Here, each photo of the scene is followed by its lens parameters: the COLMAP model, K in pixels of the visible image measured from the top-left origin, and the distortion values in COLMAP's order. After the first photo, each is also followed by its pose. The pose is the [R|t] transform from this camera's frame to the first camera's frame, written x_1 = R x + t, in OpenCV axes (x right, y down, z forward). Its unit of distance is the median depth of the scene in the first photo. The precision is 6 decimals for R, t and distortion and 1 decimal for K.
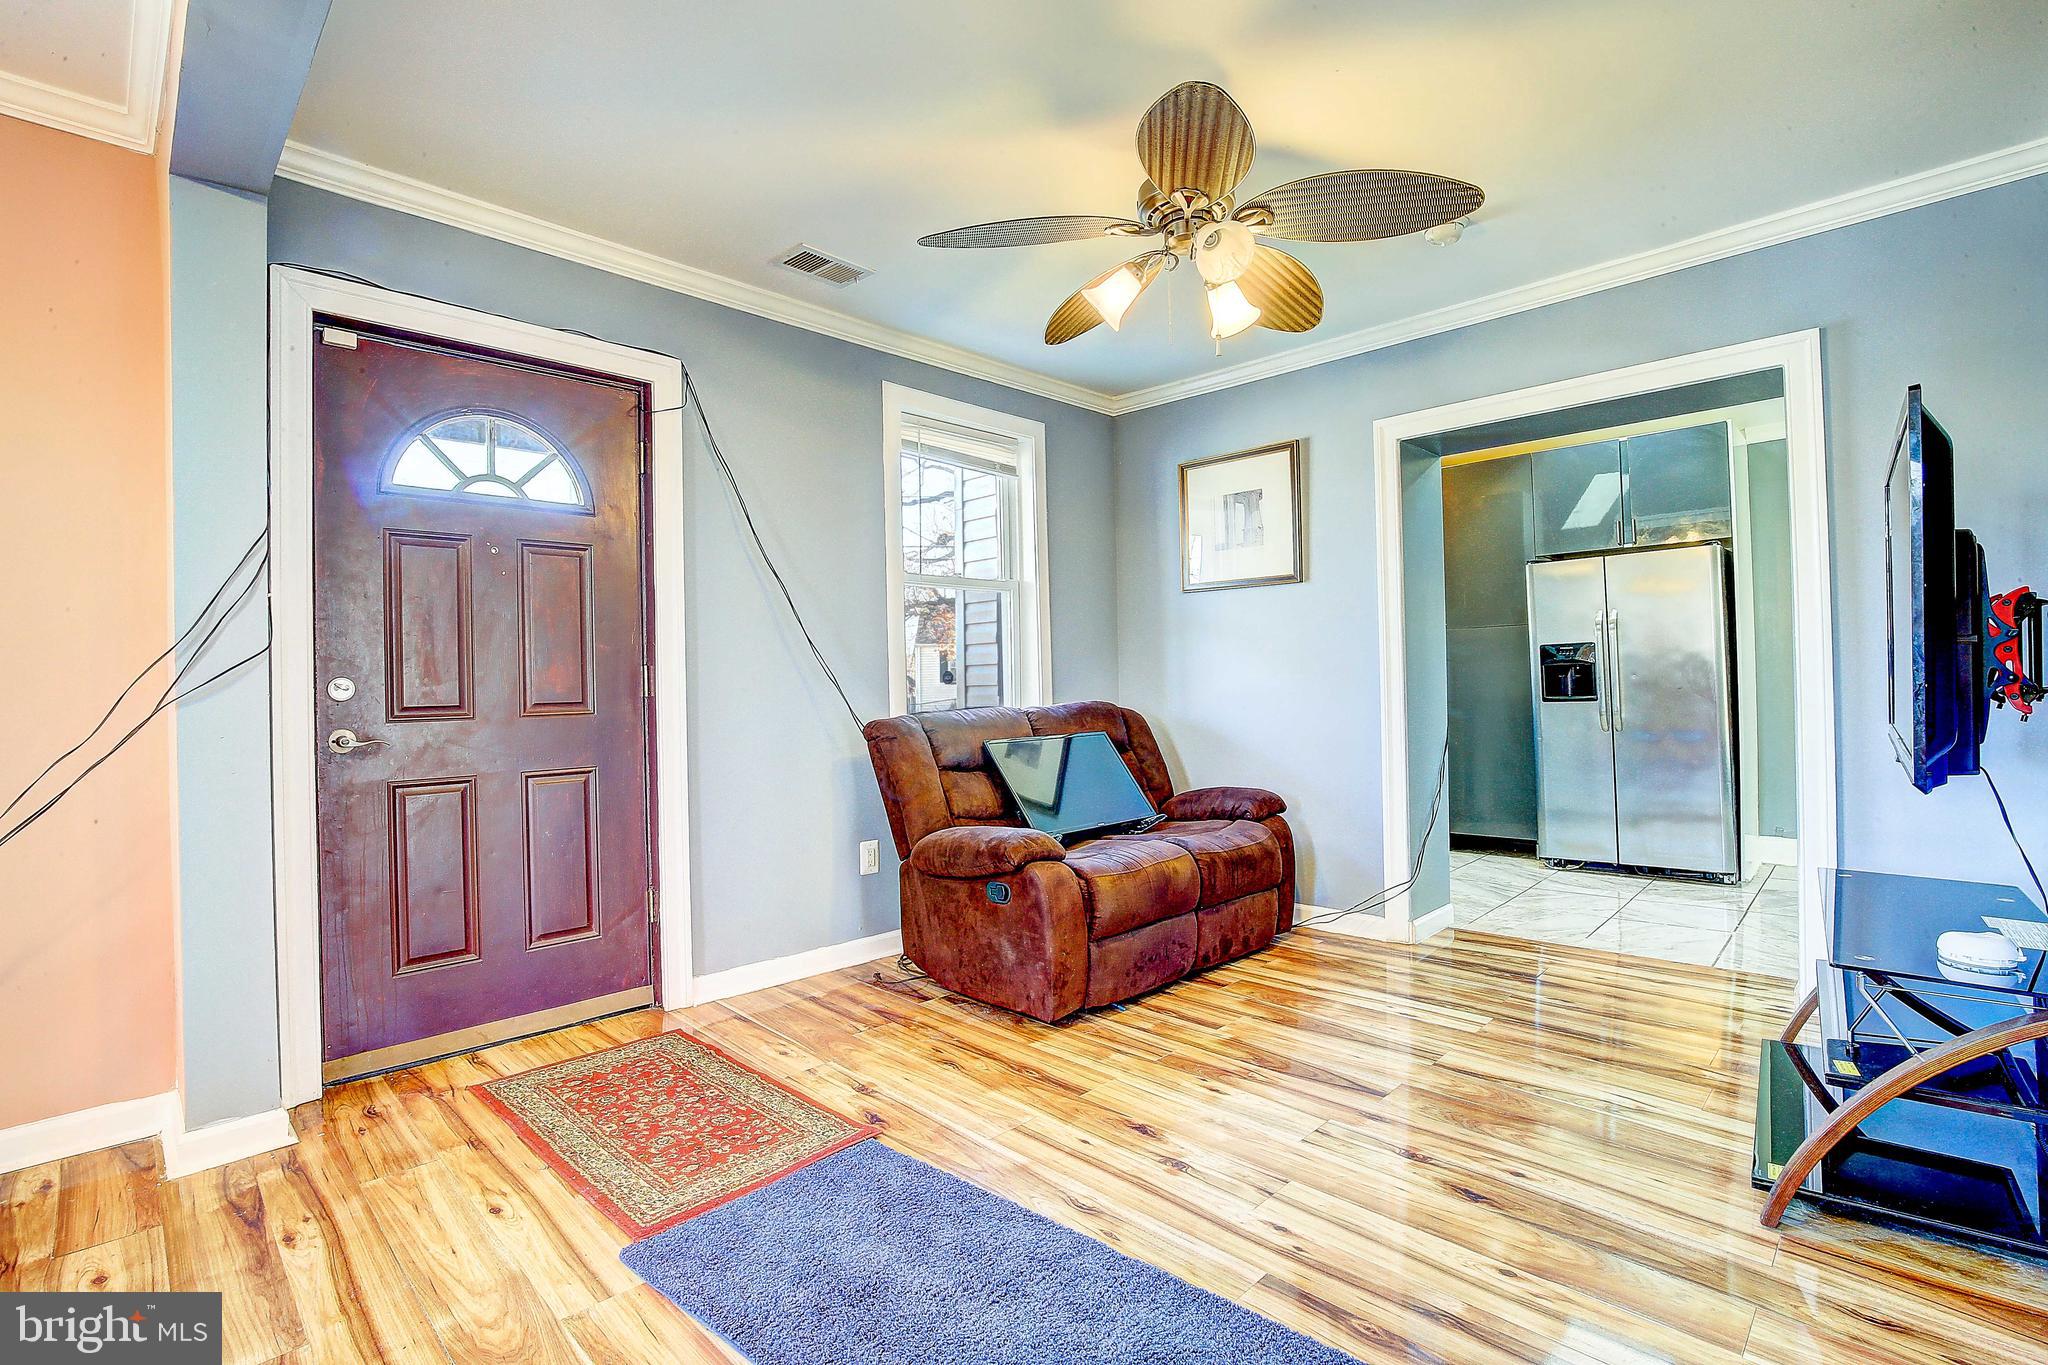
lens RADIAL K [[948.4, 0, 1006.4], [0, 948.4, 679.4], [0, 0, 1]] dist [-0.036439, 0.008787]
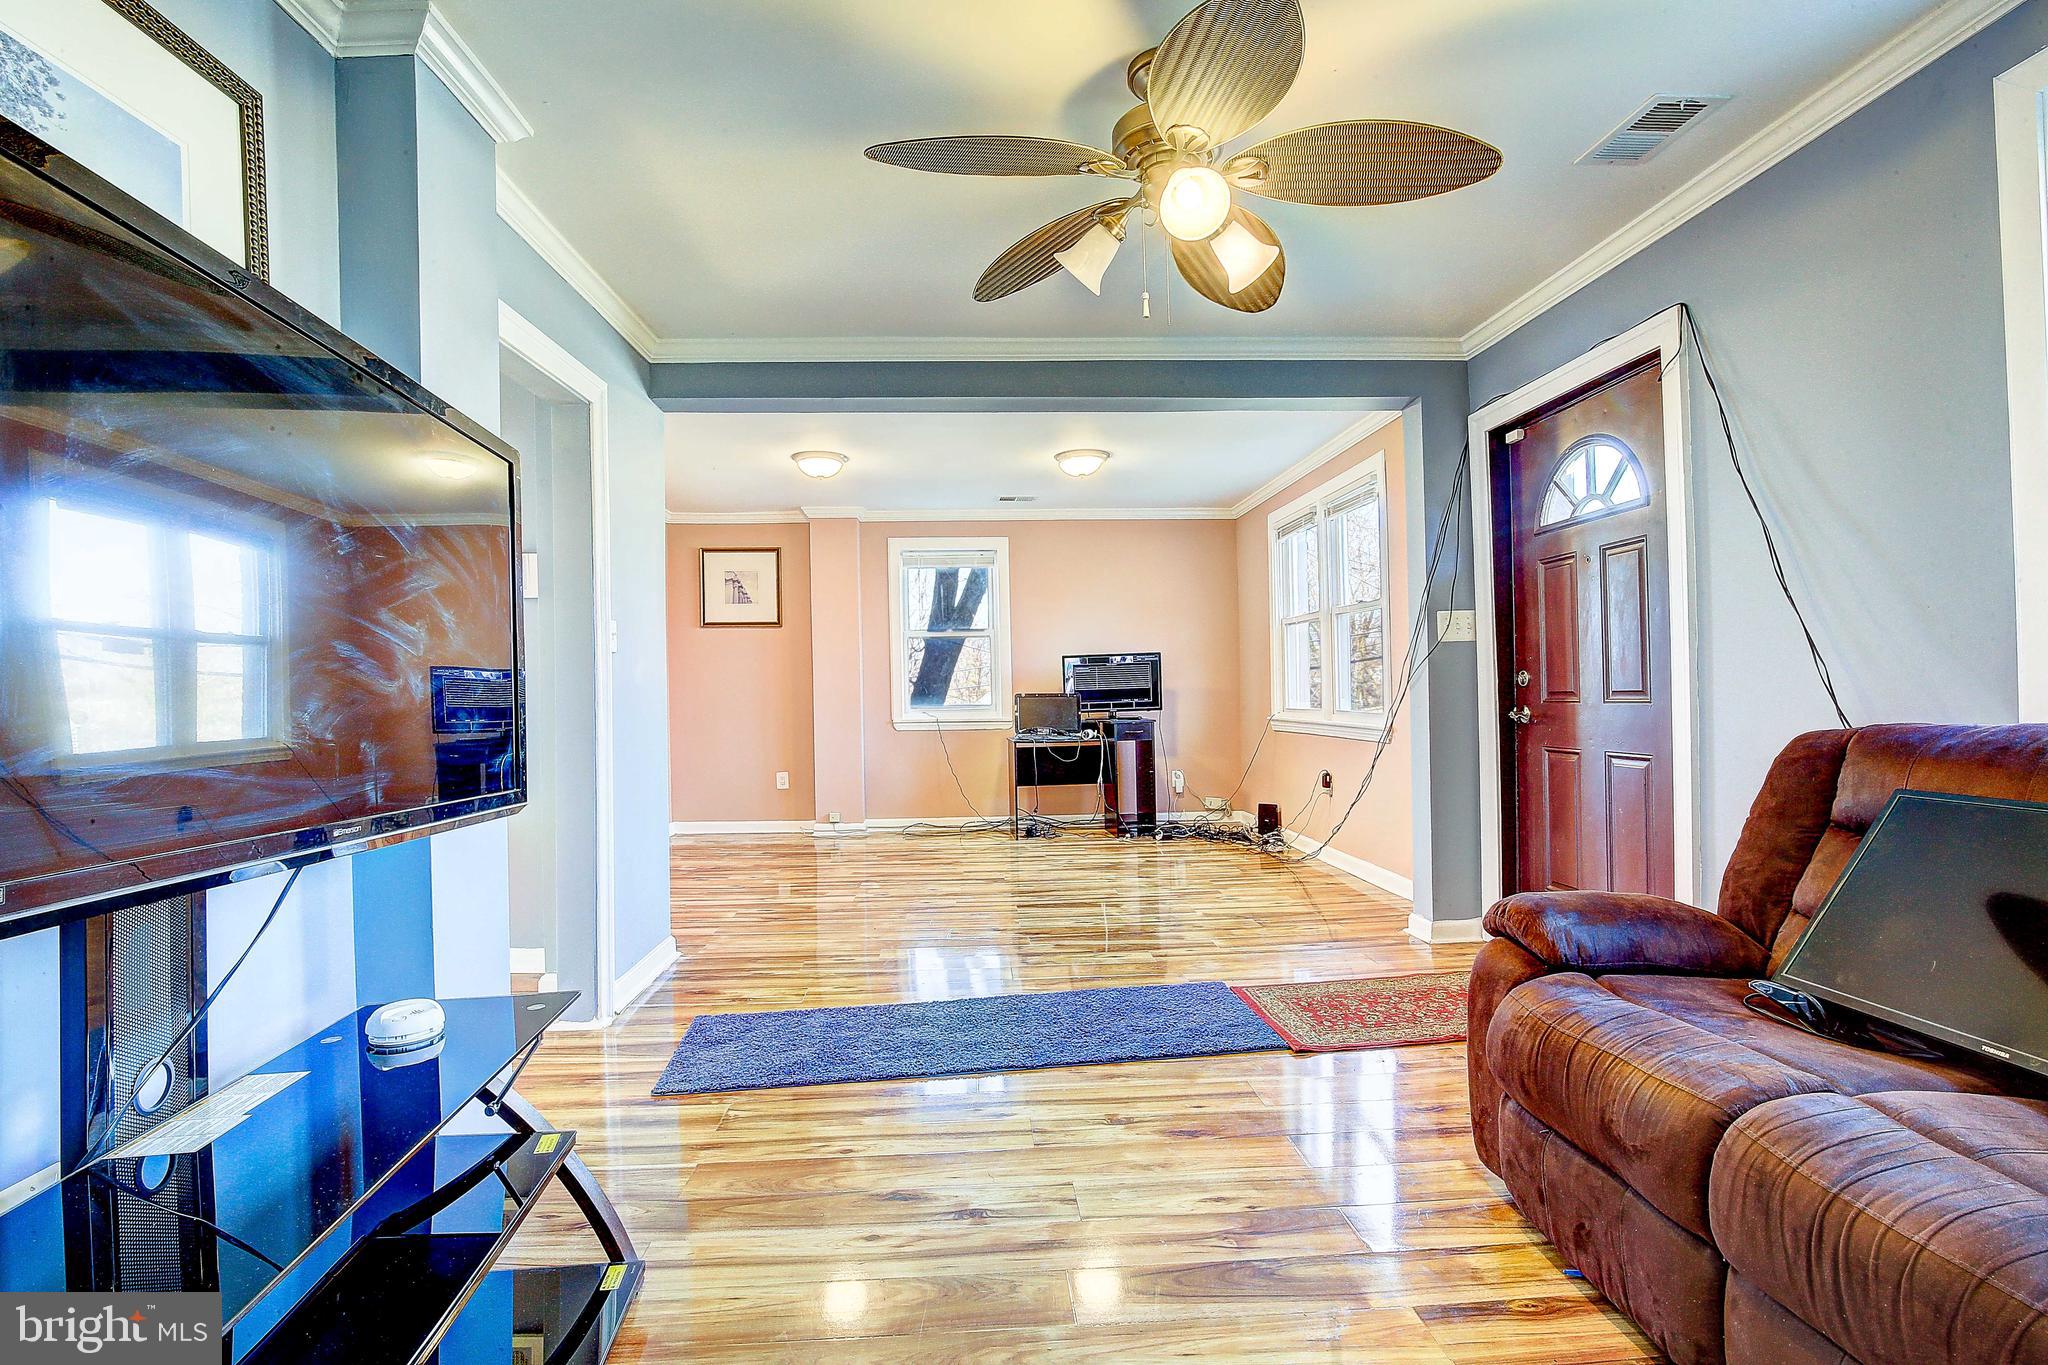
lens RADIAL K [[911.1, 0, 1022.5], [0, 911.1, 705.1], [0, 0, 1]] dist [0.001052, 0.000130]
pose [[-0.652875, 0.040282, -0.756394, 0.777260], [0.037791, 0.999074, 0.020587, -0.006921], [0.756523, -0.015144, -0.653792, 1.194443]]
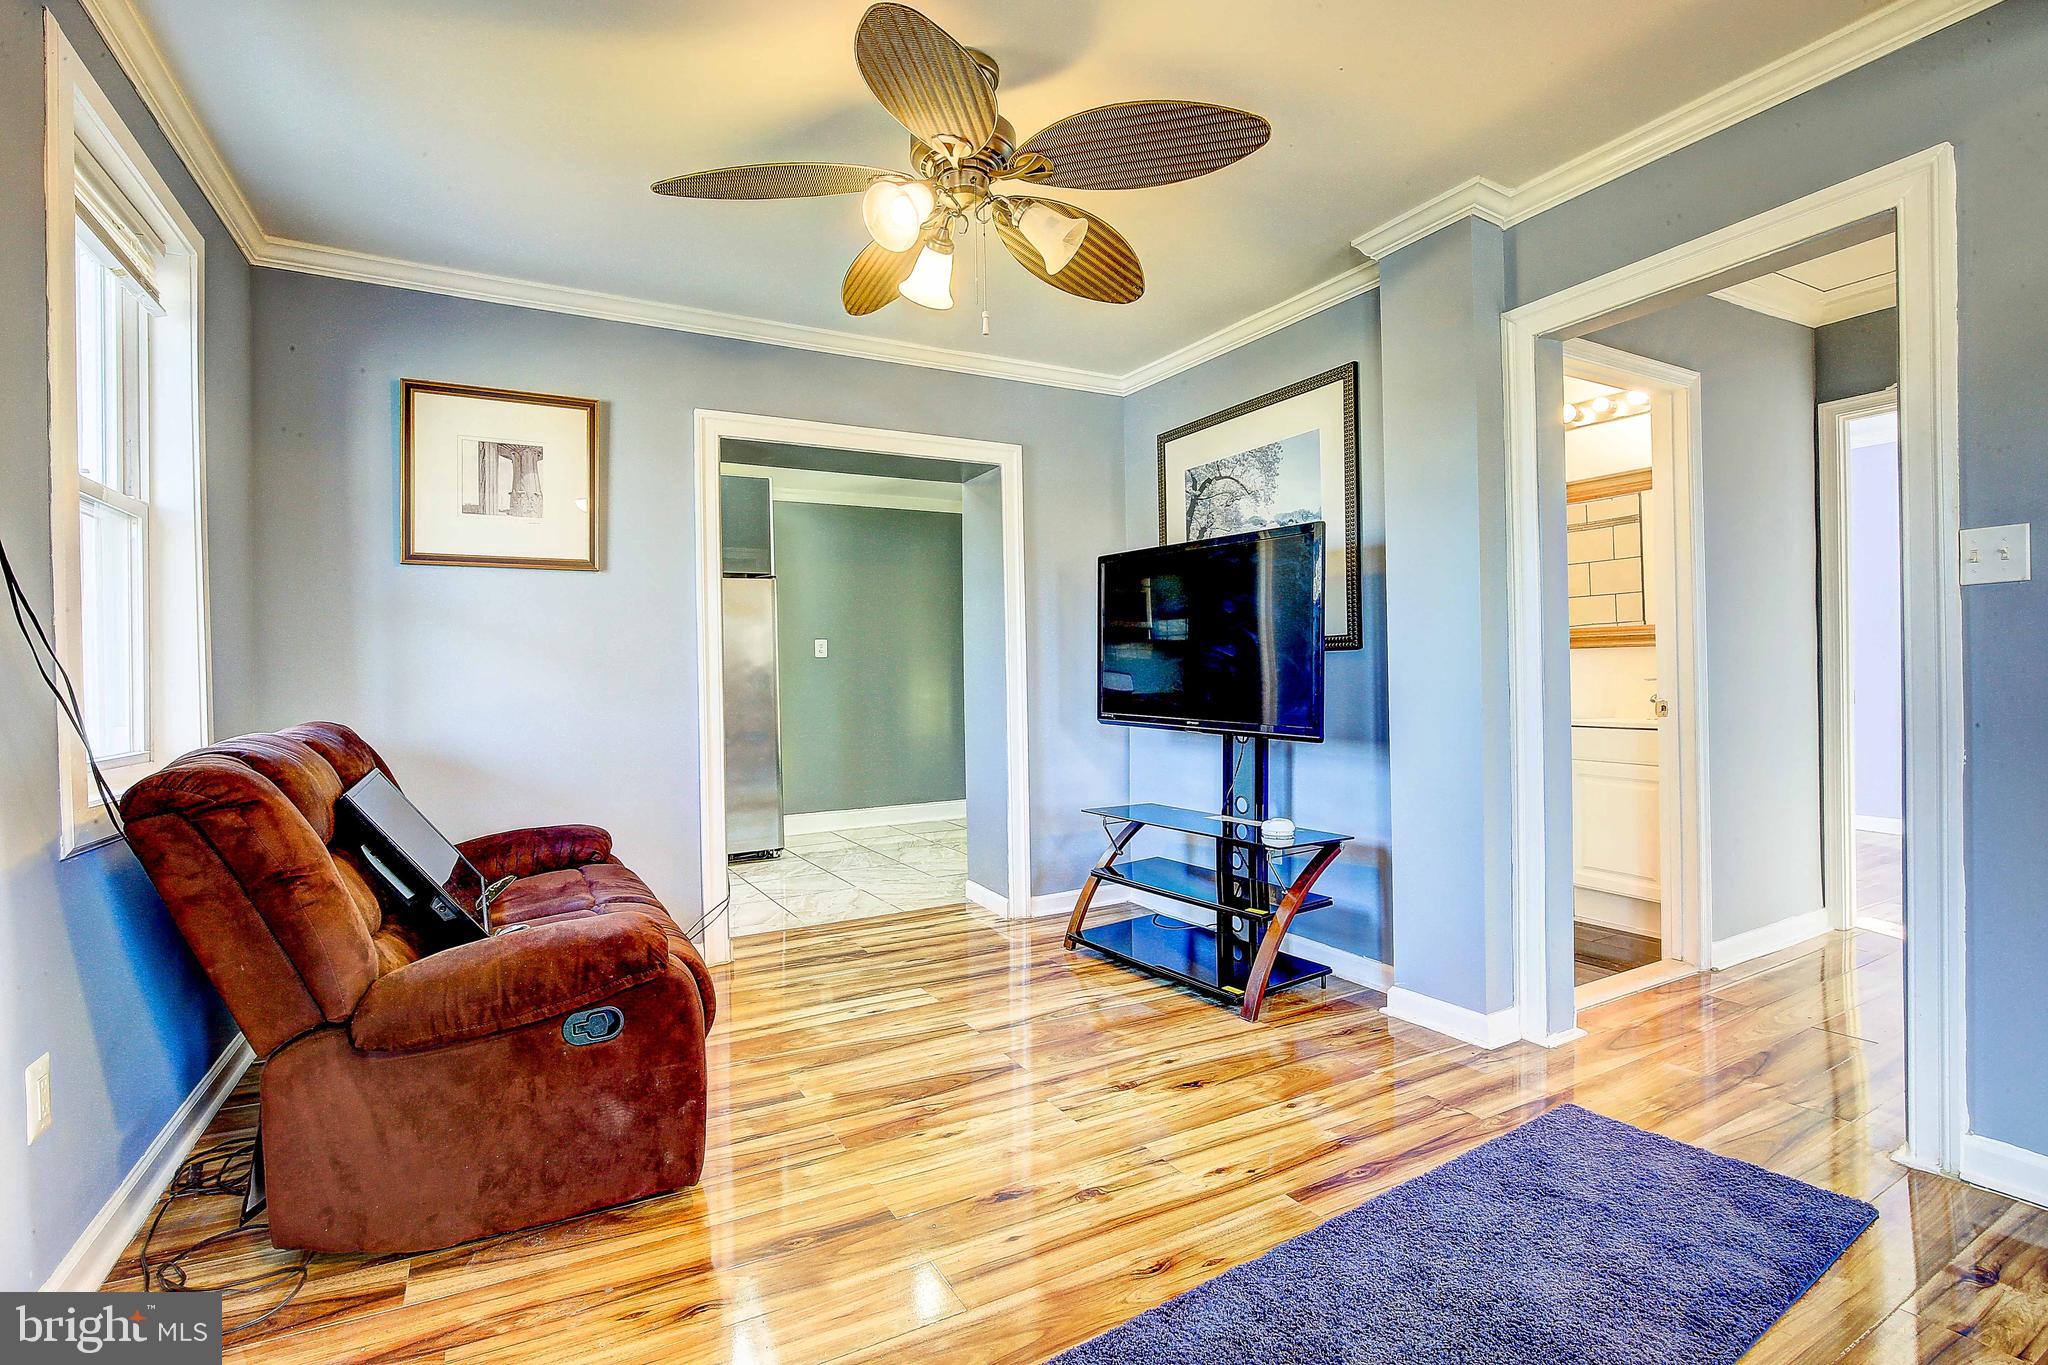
lens RADIAL K [[948.4, 0, 1006.4], [0, 948.4, 679.4], [0, 0, 1]] dist [-0.036439, 0.008787]
pose [[0.267441, 0.012636, 0.963491, -0.552281], [0.004475, 0.999887, -0.014356, 0.009502], [-0.963564, 0.008151, 0.267355, 0.602150]]
